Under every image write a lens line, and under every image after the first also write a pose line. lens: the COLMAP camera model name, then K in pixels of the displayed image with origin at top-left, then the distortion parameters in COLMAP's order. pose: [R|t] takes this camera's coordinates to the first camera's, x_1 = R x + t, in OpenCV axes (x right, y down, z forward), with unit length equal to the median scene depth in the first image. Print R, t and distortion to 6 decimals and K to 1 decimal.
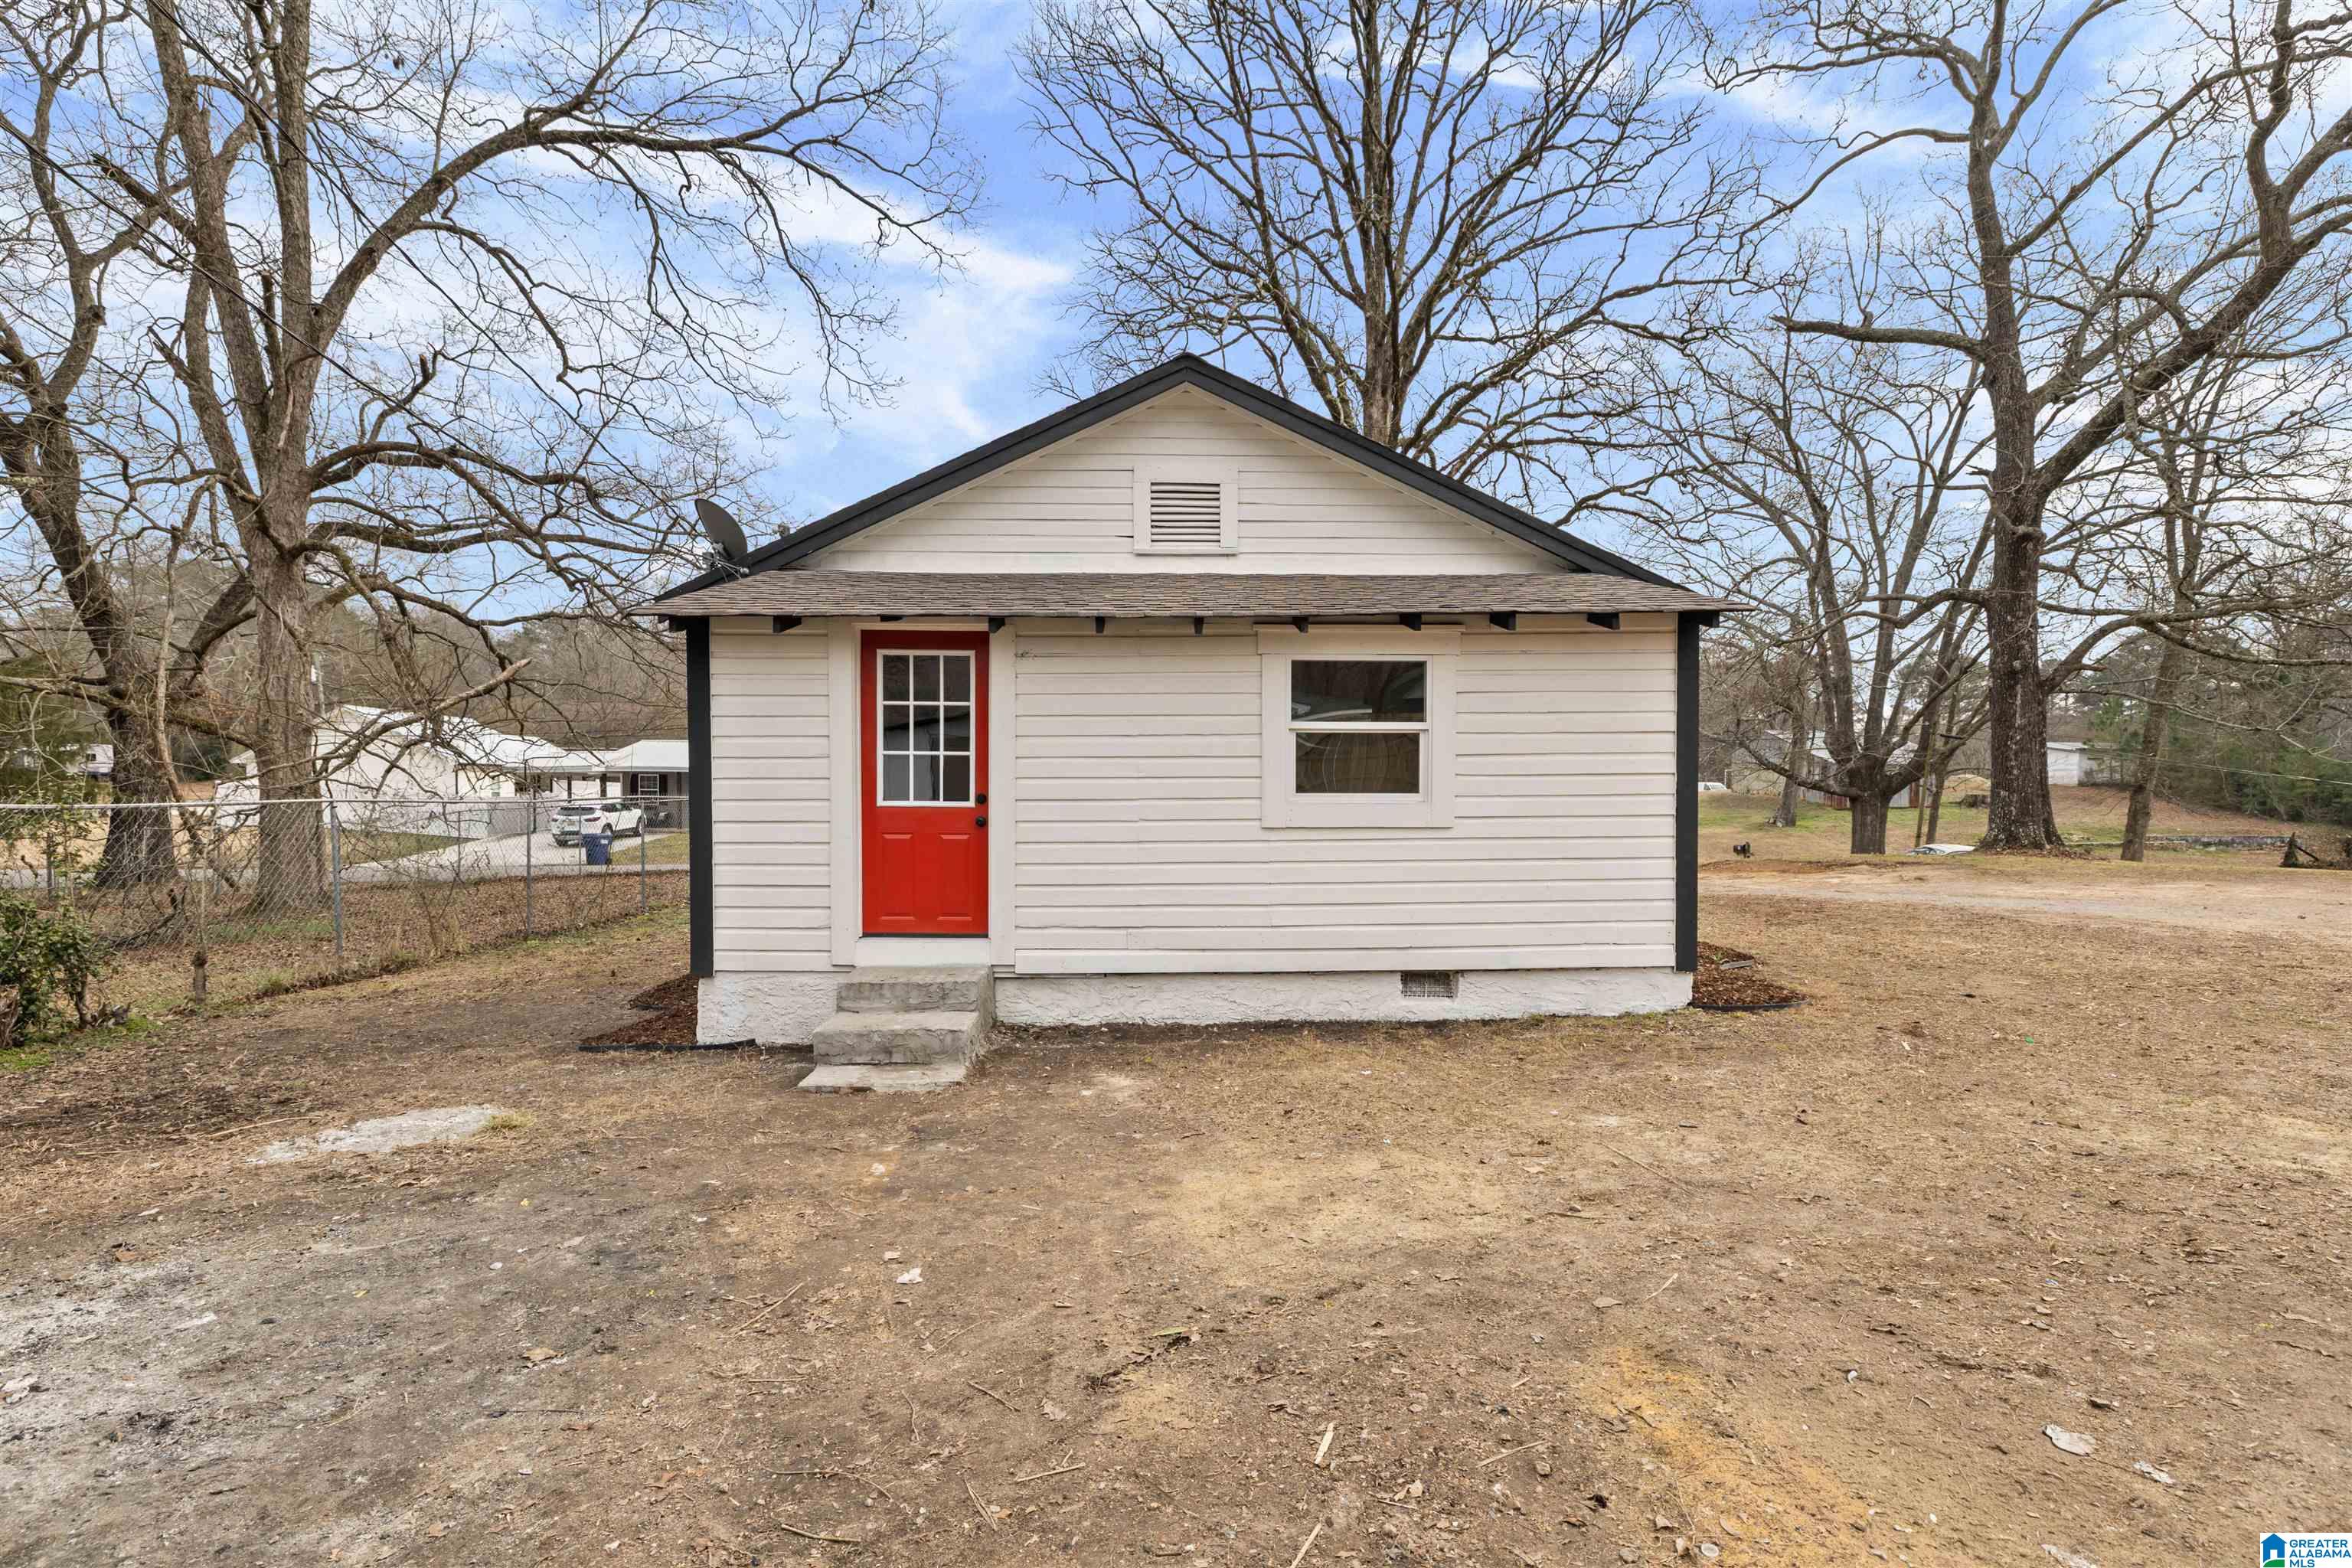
lens RADIAL K [[1078.3, 0, 1176.5], [0, 1078.3, 807.1], [0, 0, 1]] dist [-0.001644, 0.000083]
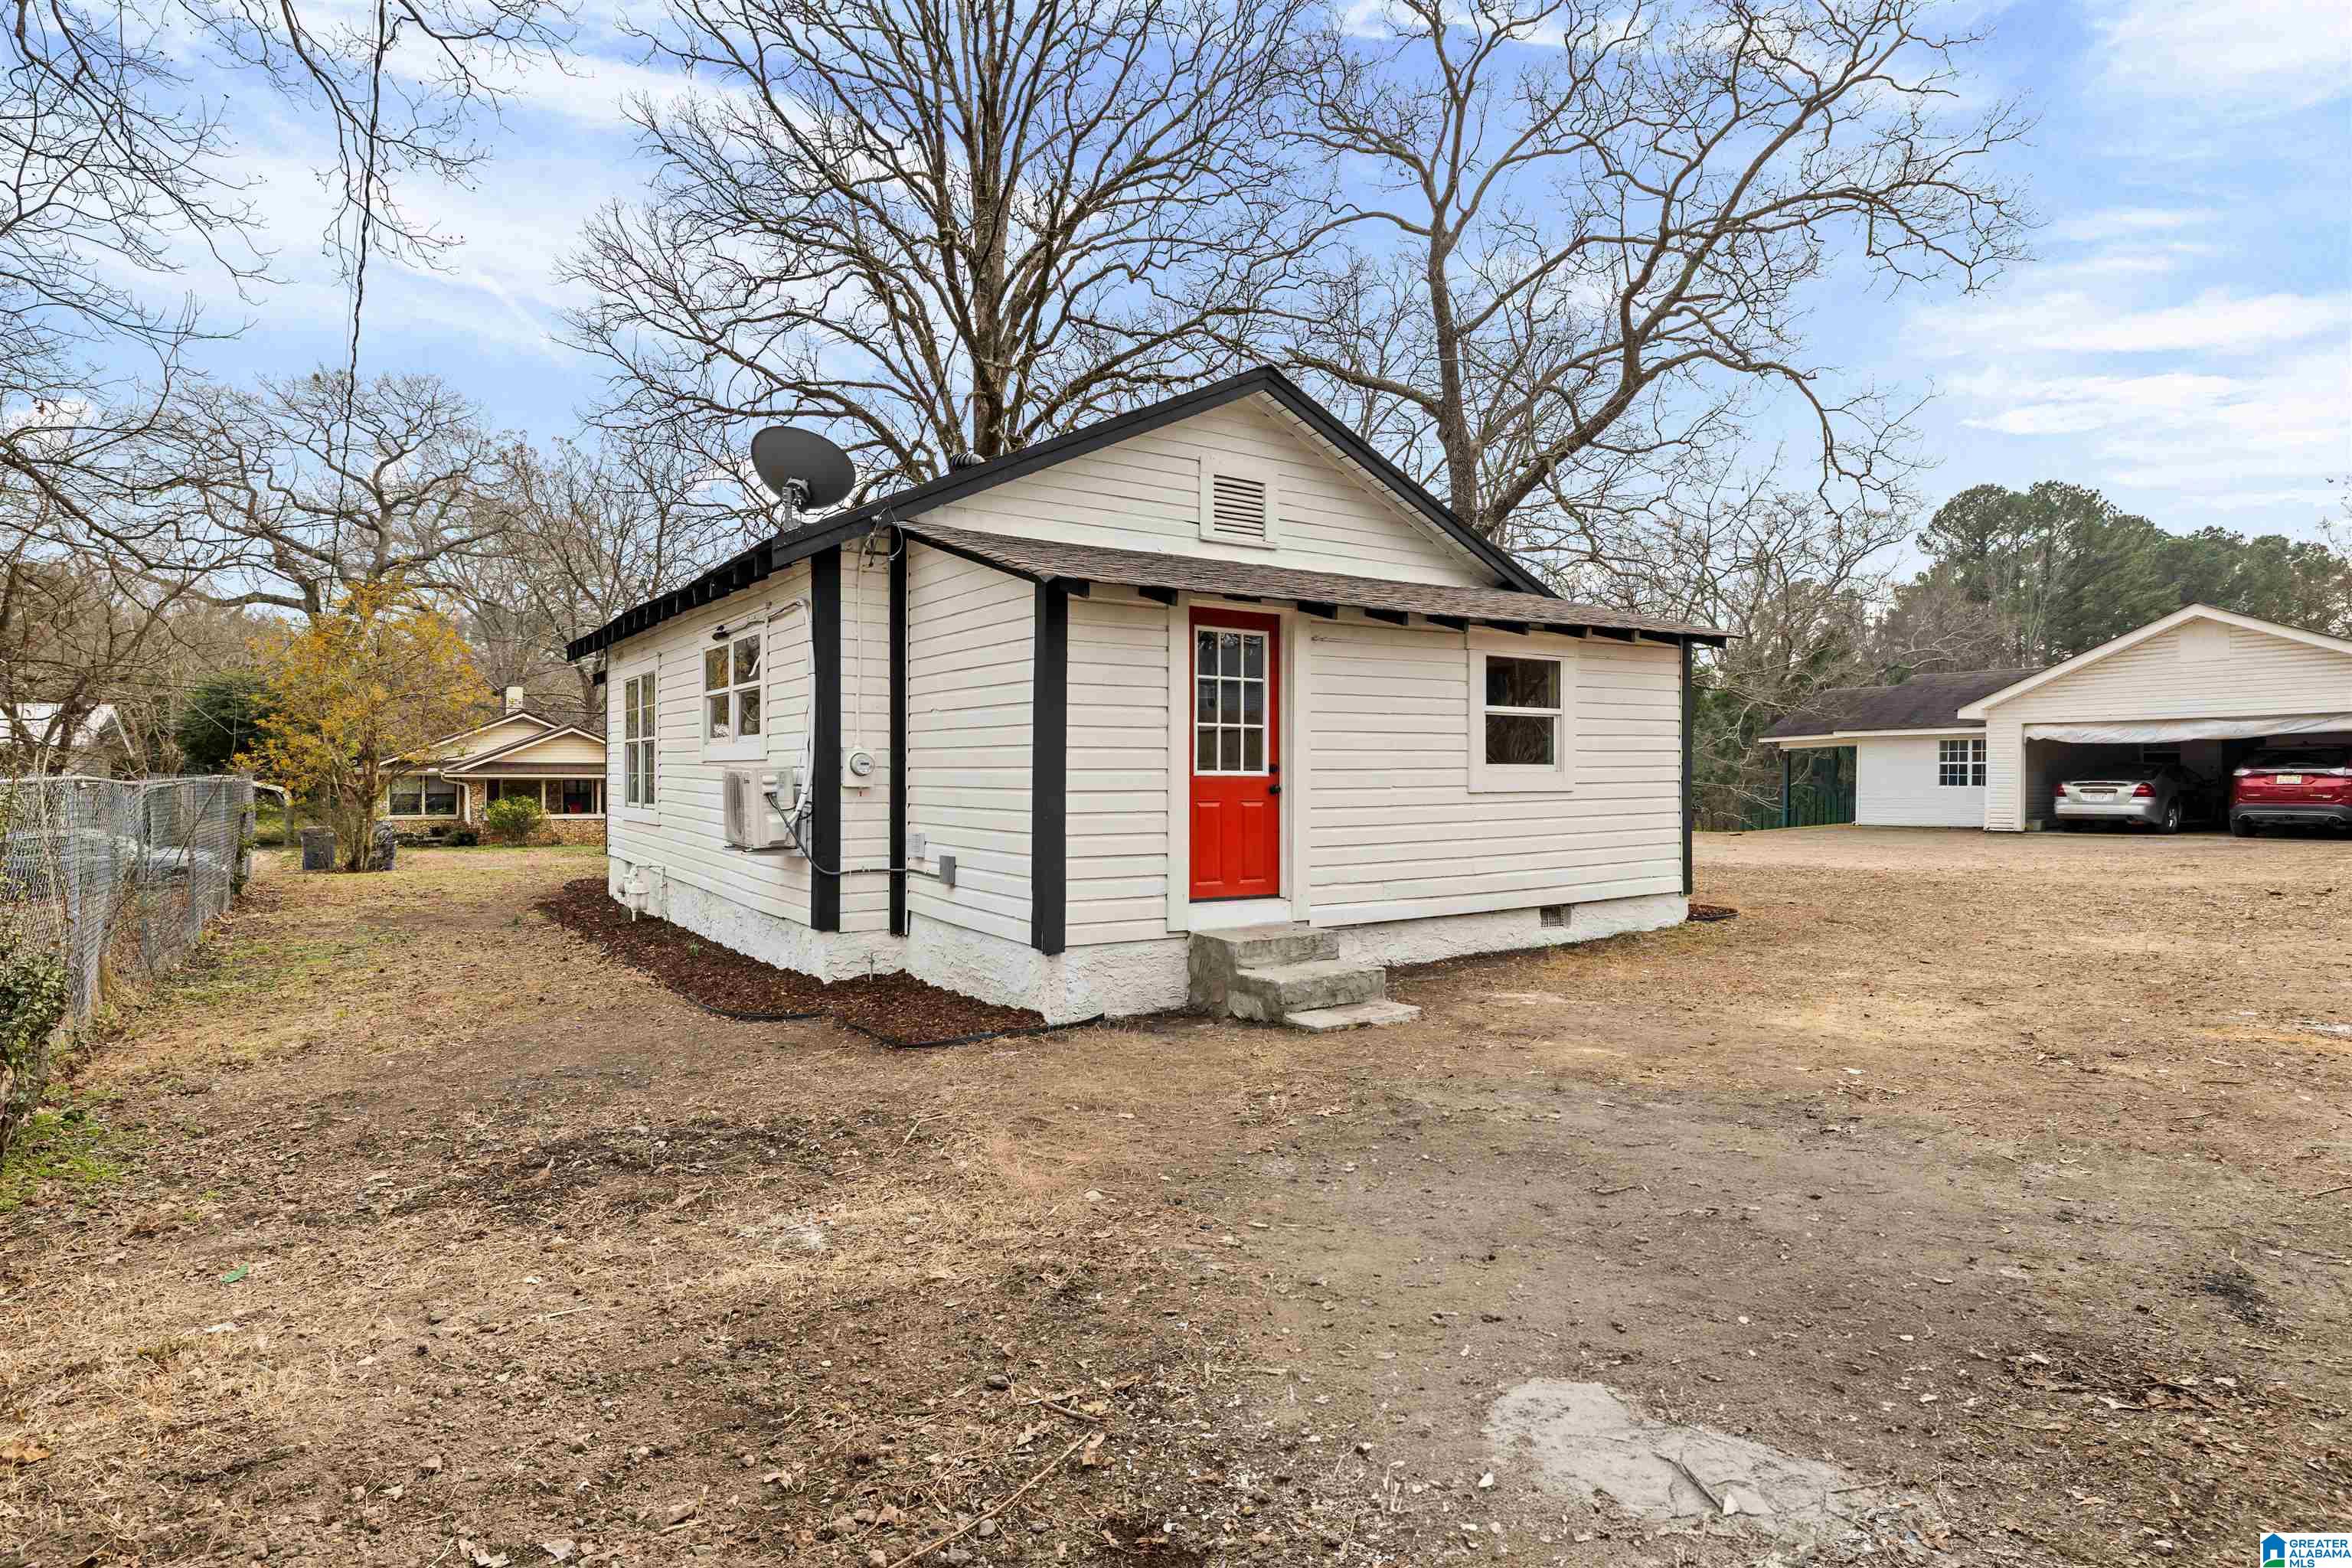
lens RADIAL K [[1211.8, 0, 1189.6], [0, 1211.8, 766.7], [0, 0, 1]] dist [0.001427, -0.000147]
pose [[0.850824, 0.001819, 0.525447, -0.882974], [0.012800, 0.999625, -0.024187, 0.018278], [-0.525294, 0.027305, 0.850483, 0.013319]]
